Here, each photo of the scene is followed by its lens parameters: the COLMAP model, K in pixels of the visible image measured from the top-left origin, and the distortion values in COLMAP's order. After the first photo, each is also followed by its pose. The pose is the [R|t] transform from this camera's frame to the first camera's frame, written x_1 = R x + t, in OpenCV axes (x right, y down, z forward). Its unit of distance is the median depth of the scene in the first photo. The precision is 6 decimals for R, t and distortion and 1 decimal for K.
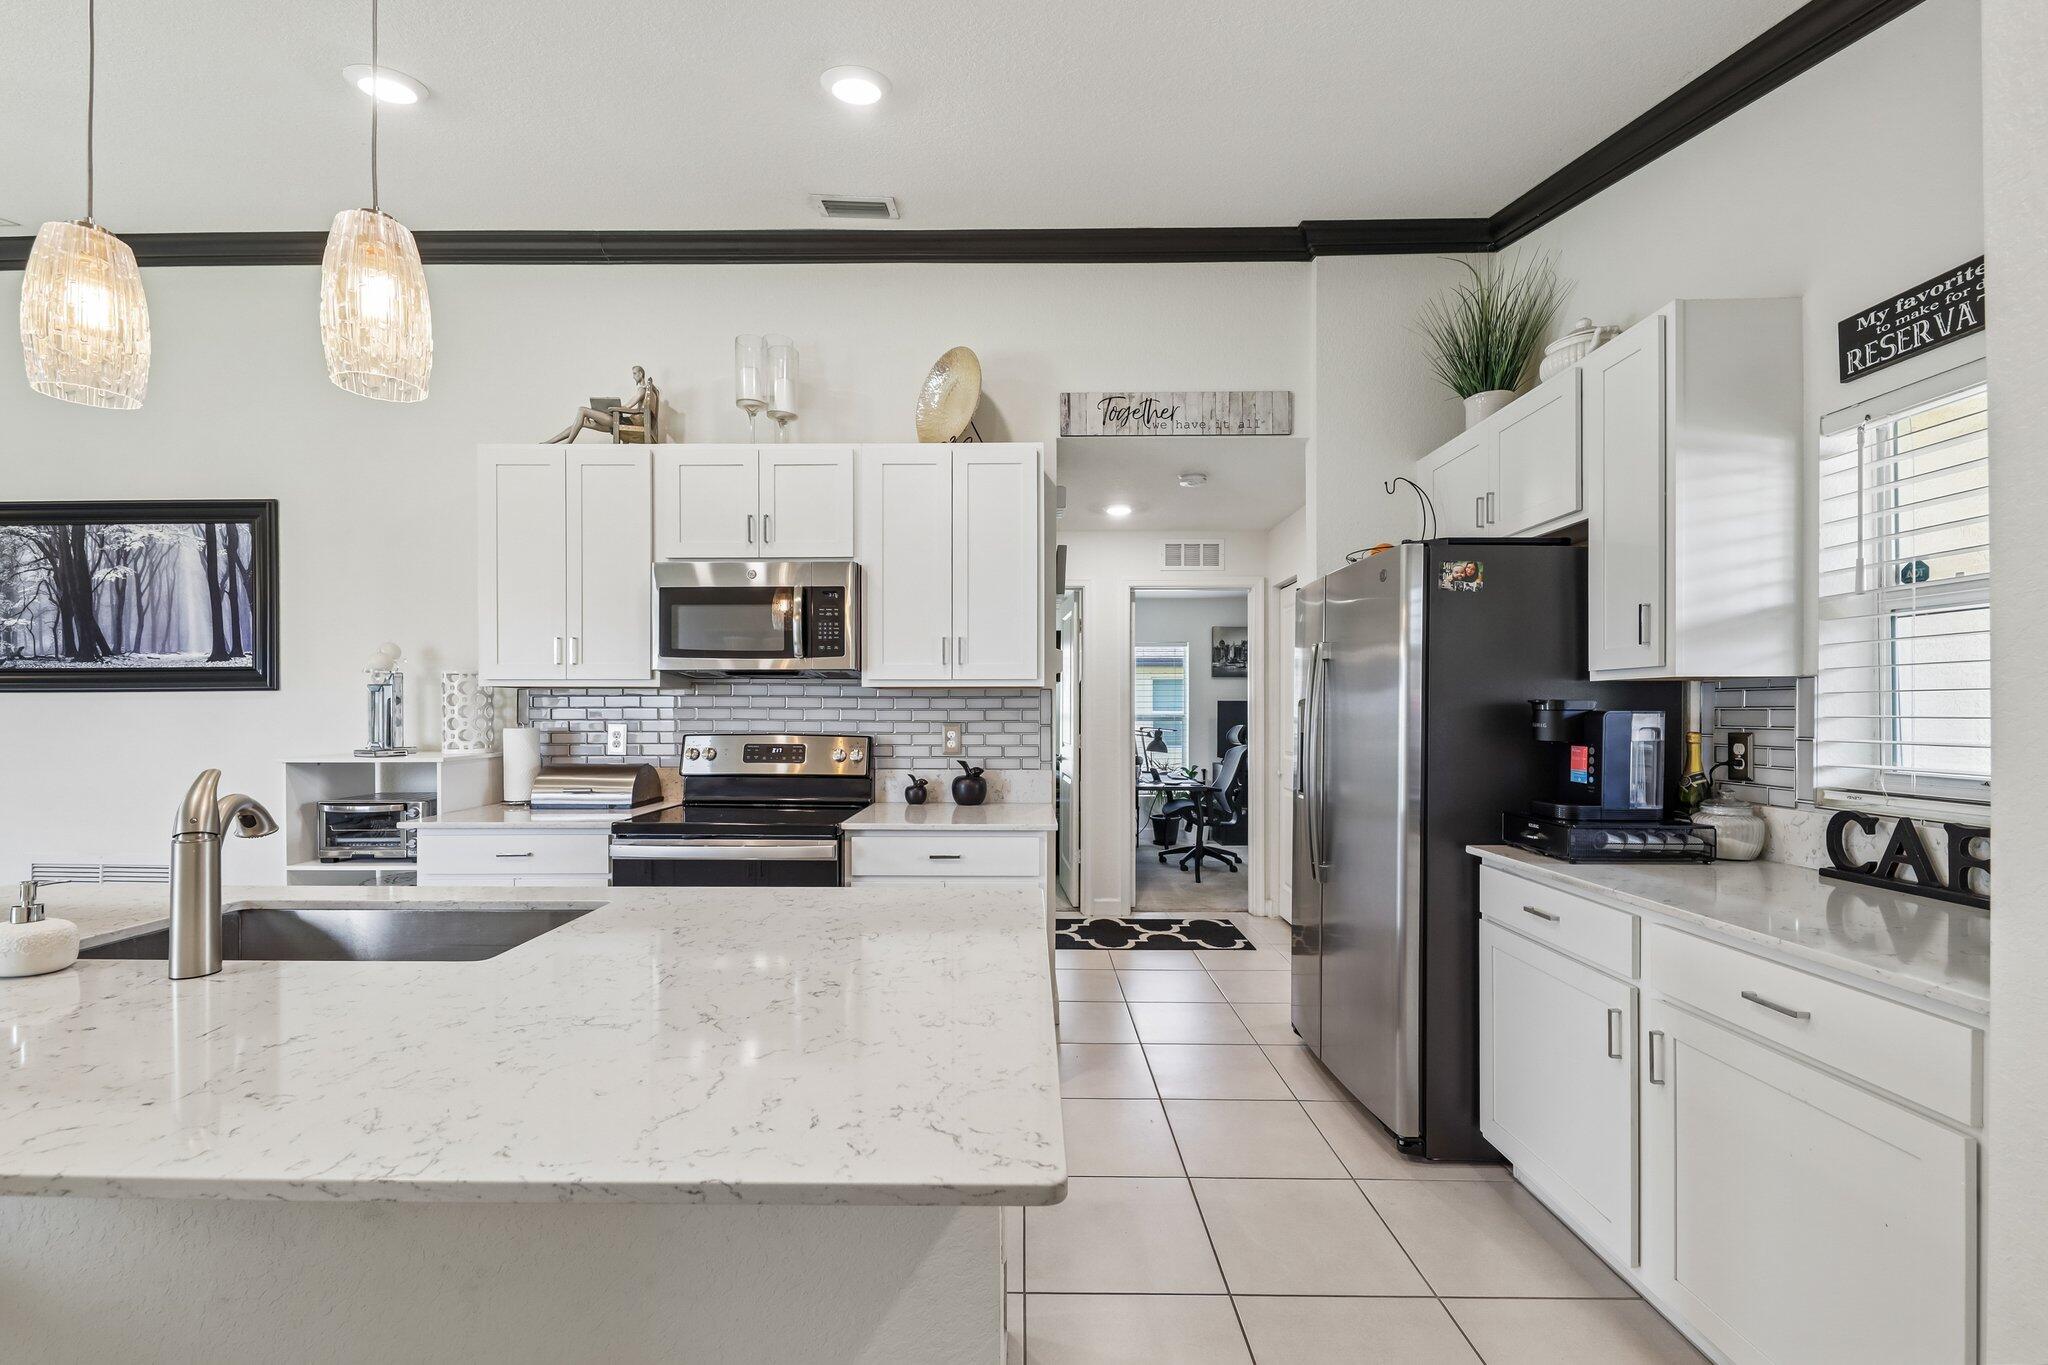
lens RADIAL K [[821.6, 0, 1015.8], [0, 821.6, 711.6], [0, 0, 1]] dist [0.013254, -0.005132]
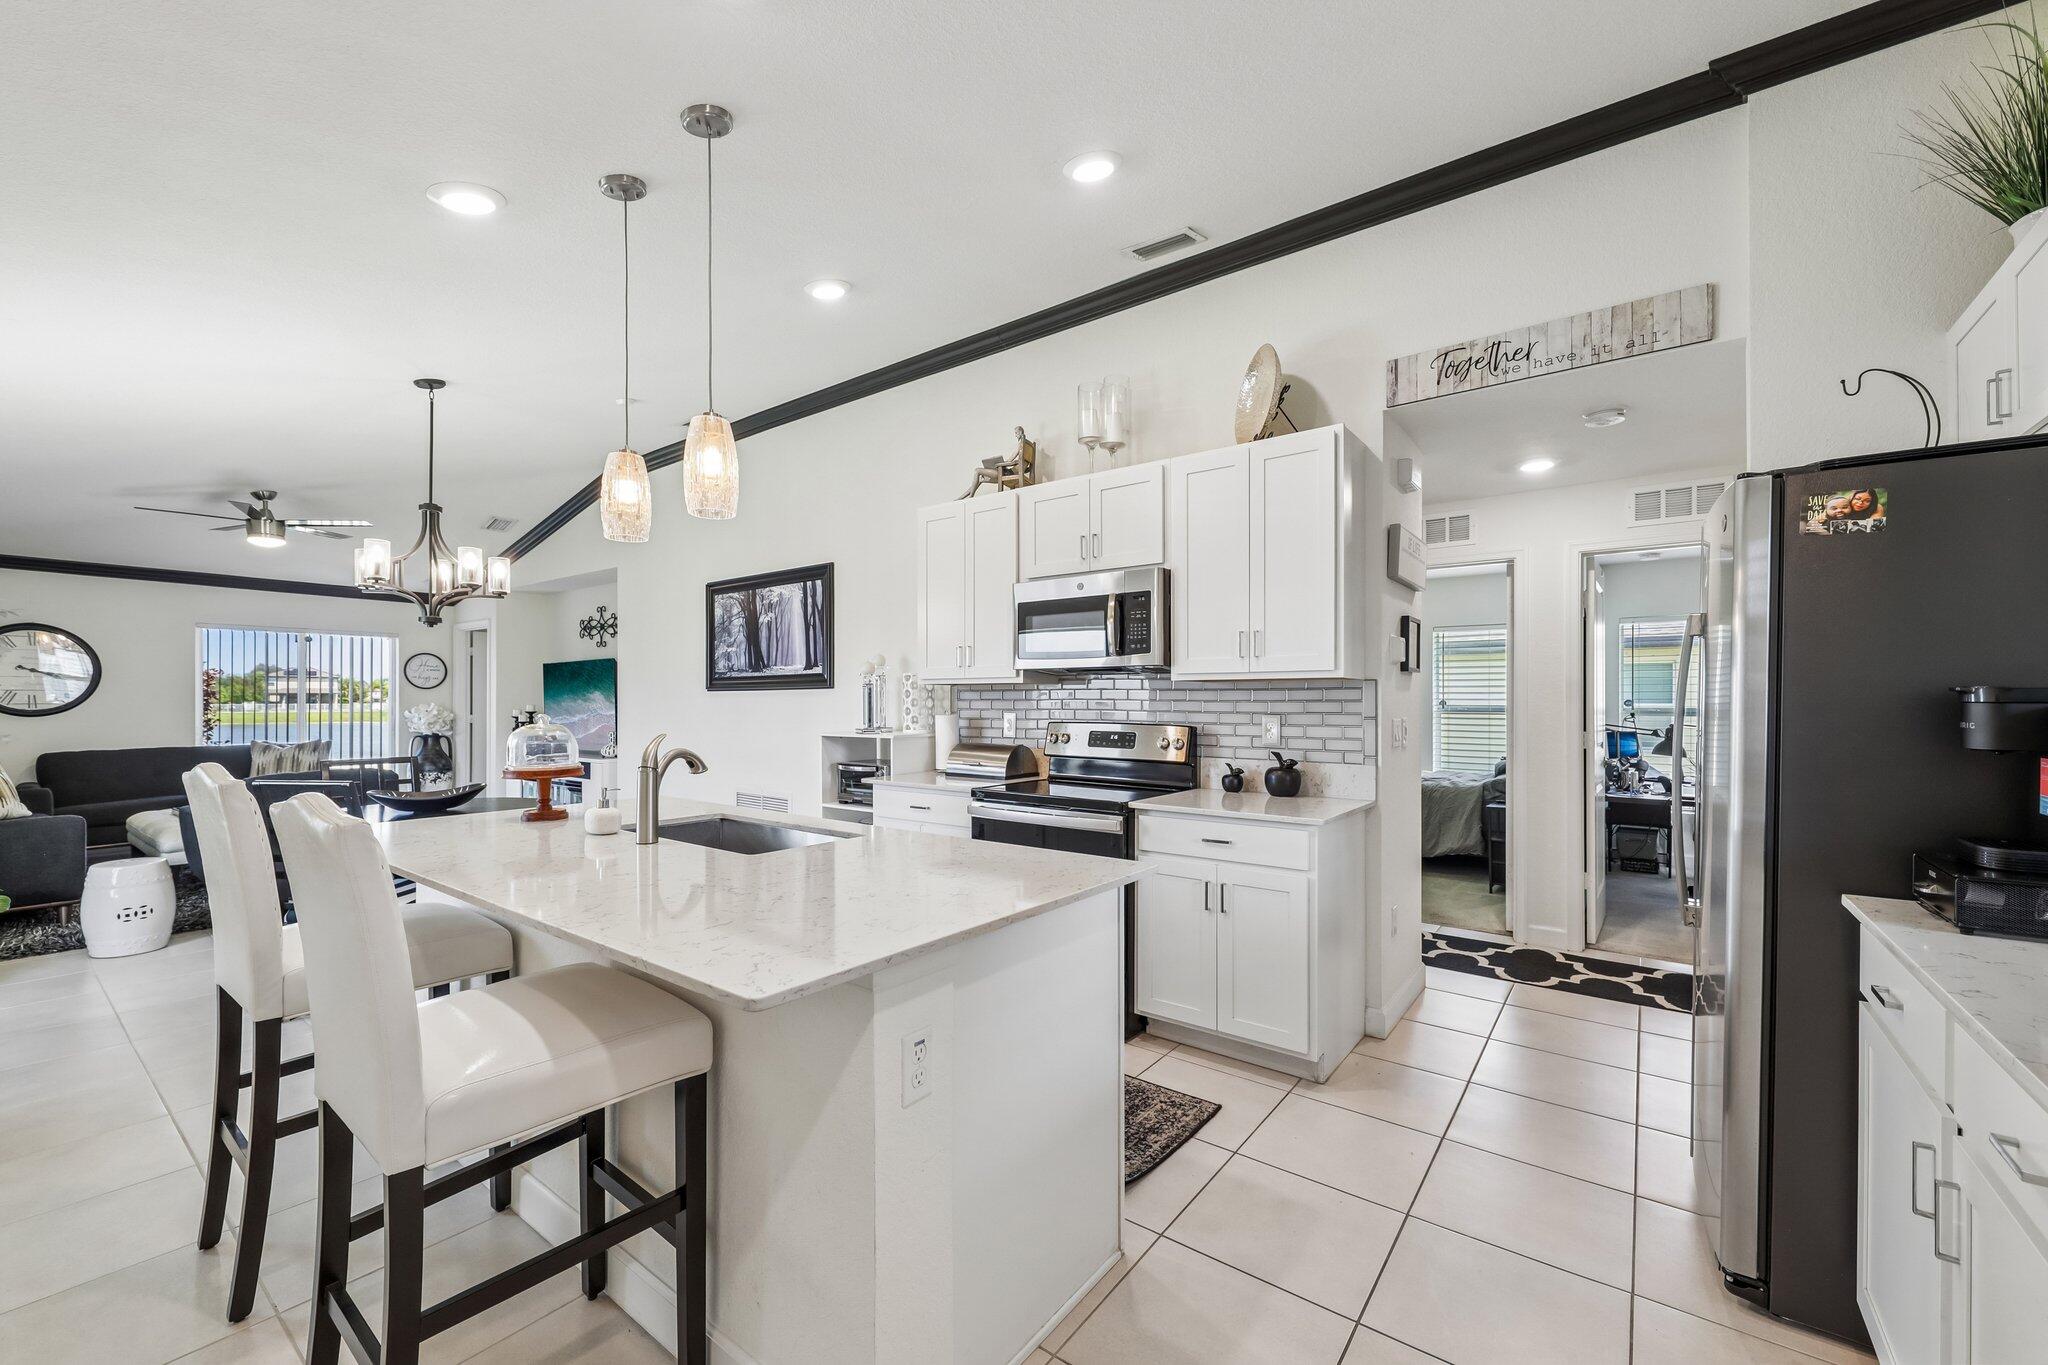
lens RADIAL K [[820.2, 0, 1016.3], [0, 820.2, 702.4], [0, 0, 1]] dist [0.009009, -0.000111]
pose [[0.799316, 0.001052, -0.600910, 0.284503], [-0.001705, 0.999998, -0.000517, -0.000012], [0.600908, 0.001438, 0.799317, 0.005070]]
